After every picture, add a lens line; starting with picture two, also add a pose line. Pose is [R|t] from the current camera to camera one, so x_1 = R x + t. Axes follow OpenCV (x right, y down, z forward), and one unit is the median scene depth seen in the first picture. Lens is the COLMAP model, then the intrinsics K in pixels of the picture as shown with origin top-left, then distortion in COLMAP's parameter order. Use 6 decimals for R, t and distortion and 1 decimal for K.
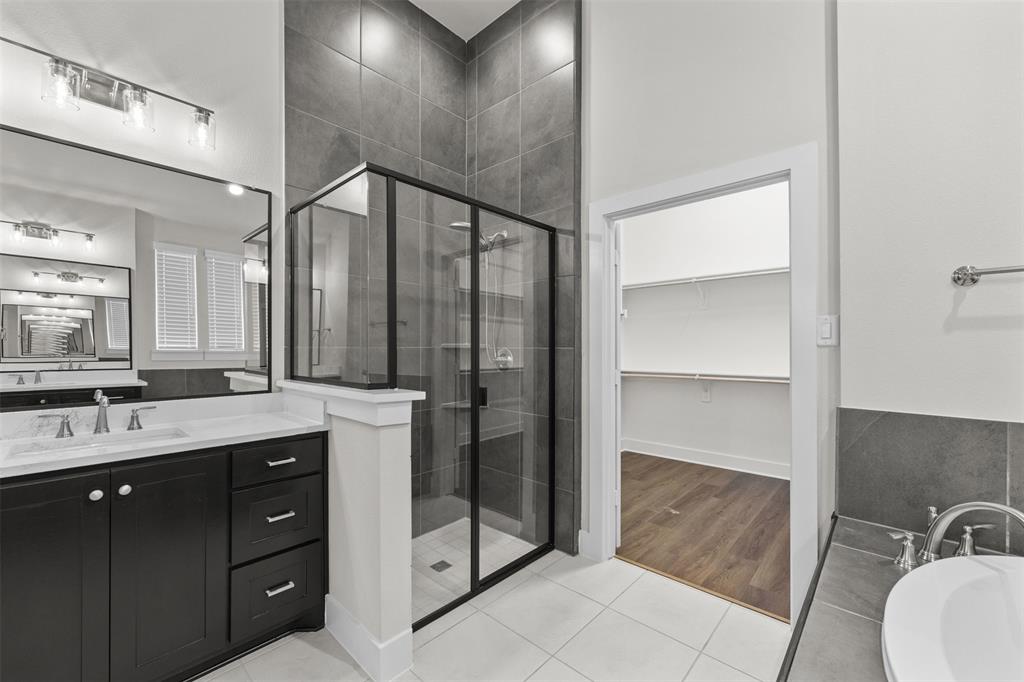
lens RADIAL K [[413.8, 0, 509.8], [0, 413.8, 347.9], [0, 0, 1]] dist [-0.000741, -0.000054]
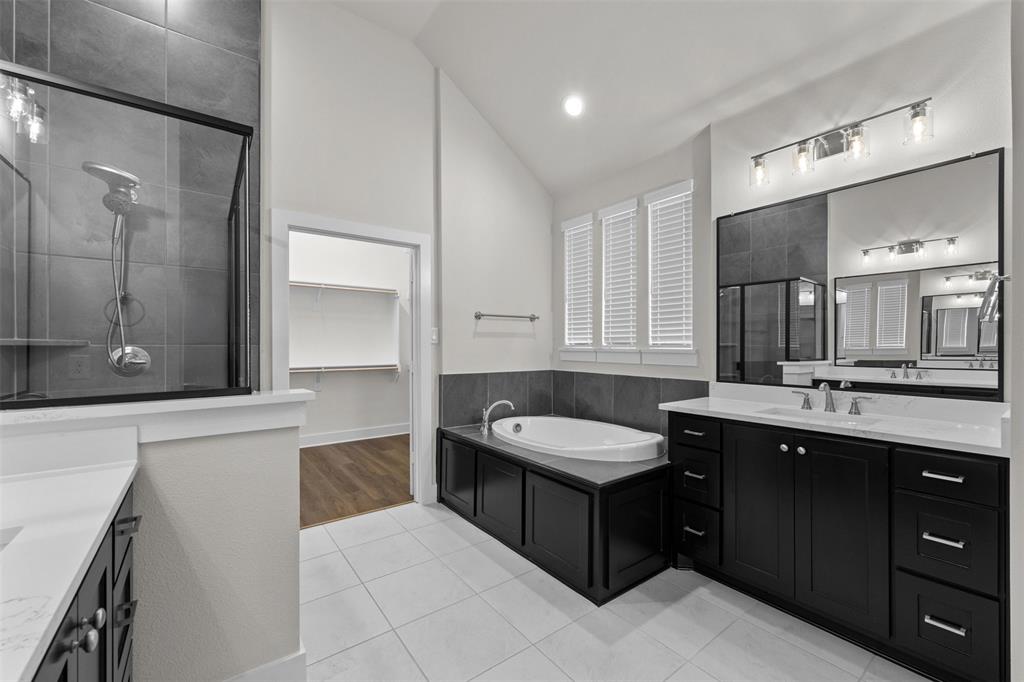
lens RADIAL K [[413.8, 0, 509.8], [0, 413.8, 347.9], [0, 0, 1]] dist [-0.000741, -0.000054]
pose [[0.178695, -0.010291, 0.983851, -1.008766], [0.001287, 0.999947, 0.010225, -0.003728], [-0.983904, -0.000561, 0.178699, 0.294628]]
